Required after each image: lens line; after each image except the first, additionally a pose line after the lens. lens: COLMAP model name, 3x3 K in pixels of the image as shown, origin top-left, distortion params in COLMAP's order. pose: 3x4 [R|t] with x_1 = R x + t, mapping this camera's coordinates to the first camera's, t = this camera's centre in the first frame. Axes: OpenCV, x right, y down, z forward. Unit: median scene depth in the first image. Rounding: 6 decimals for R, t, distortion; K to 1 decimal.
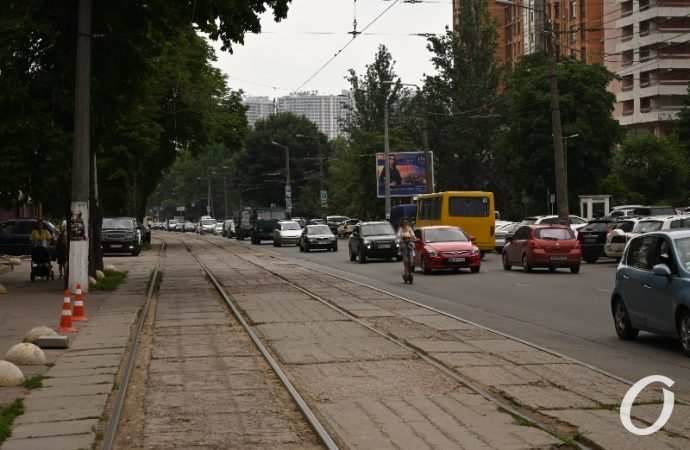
lens RADIAL K [[1376.5, 0, 345.0], [0, 1376.5, 225.0], [0, 0, 1]] dist [0.036335, 0.059743]
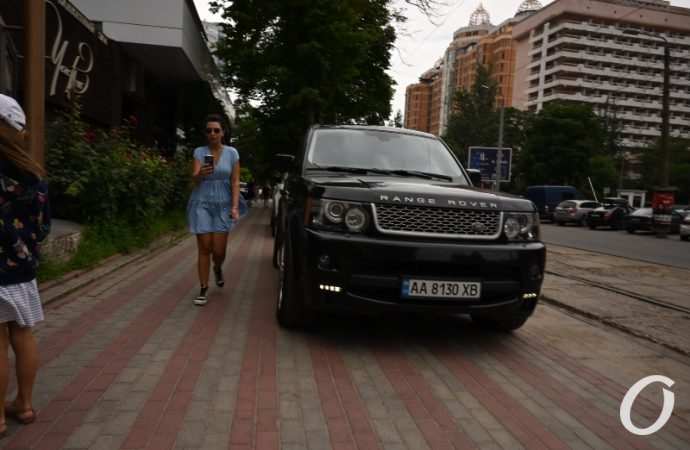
lens RADIAL K [[453.9, 0, 345.0], [0, 453.9, 225.0], [0, 0, 1]] dist [-0.004358, -0.003235]
pose [[0.996975, 0.074337, 0.022681, -0.105136], [-0.075697, 0.994905, 0.066588, 0.003972], [-0.017615, -0.068103, 0.997523, 0.565729]]
